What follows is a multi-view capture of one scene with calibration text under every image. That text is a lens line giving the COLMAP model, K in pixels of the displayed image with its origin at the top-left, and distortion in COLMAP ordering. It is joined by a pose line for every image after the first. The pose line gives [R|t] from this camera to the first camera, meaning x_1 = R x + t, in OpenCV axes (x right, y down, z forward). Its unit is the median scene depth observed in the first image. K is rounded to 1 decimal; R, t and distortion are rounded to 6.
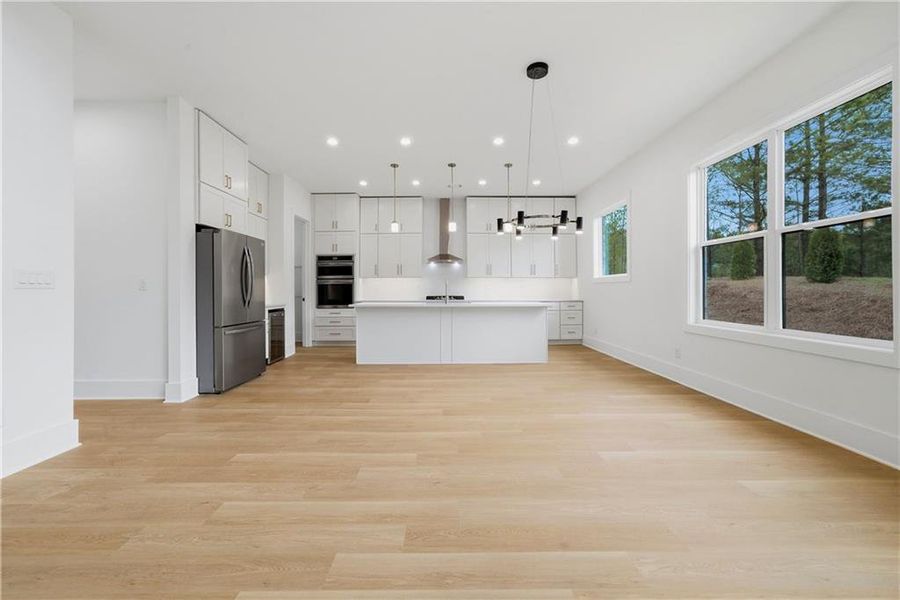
lens RADIAL K [[352.2, 0, 449.8], [0, 352.2, 289.2], [0, 0, 1]] dist [-0.001610, 0.000048]
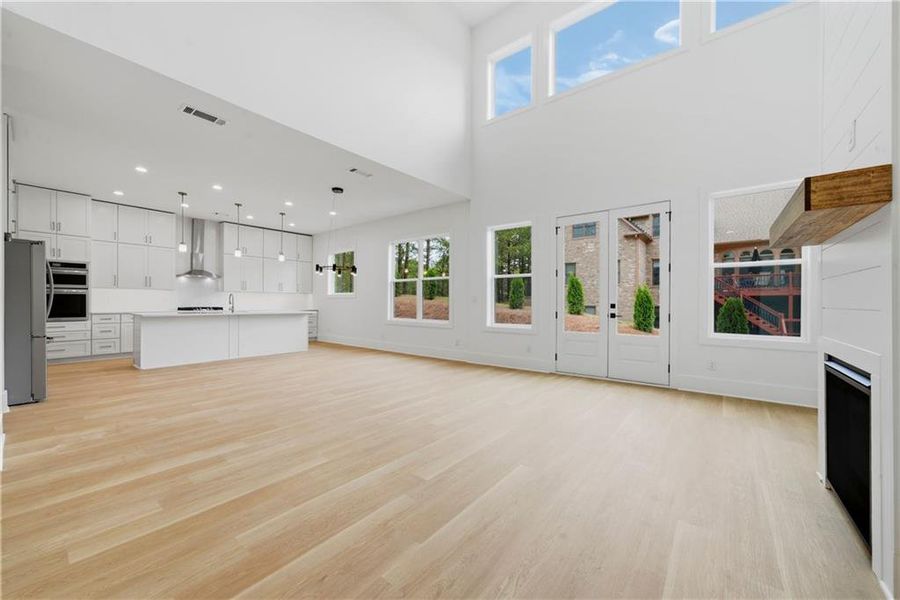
lens RADIAL K [[338.8, 0, 451.0], [0, 338.8, 295.7], [0, 0, 1]] dist [-0.000358, 0.000018]
pose [[0.629860, 0.022872, 0.776372, -0.358719], [-0.009050, 0.999715, -0.022109, -0.000696], [-0.776656, 0.006899, 0.629887, -0.300627]]
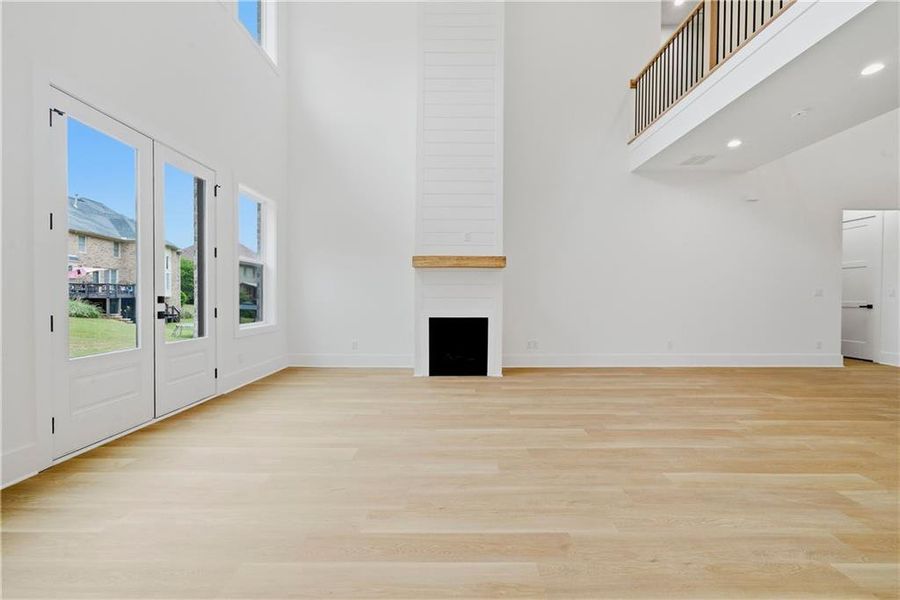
lens RADIAL K [[352.2, 0, 449.8], [0, 352.2, 289.2], [0, 0, 1]] dist [-0.001610, 0.000048]
pose [[-0.999978, 0.006282, 0.002252, 0.016097], [0.006231, 0.999747, -0.021631, 0.001382], [-0.002387, -0.021617, -0.999763, 0.320016]]
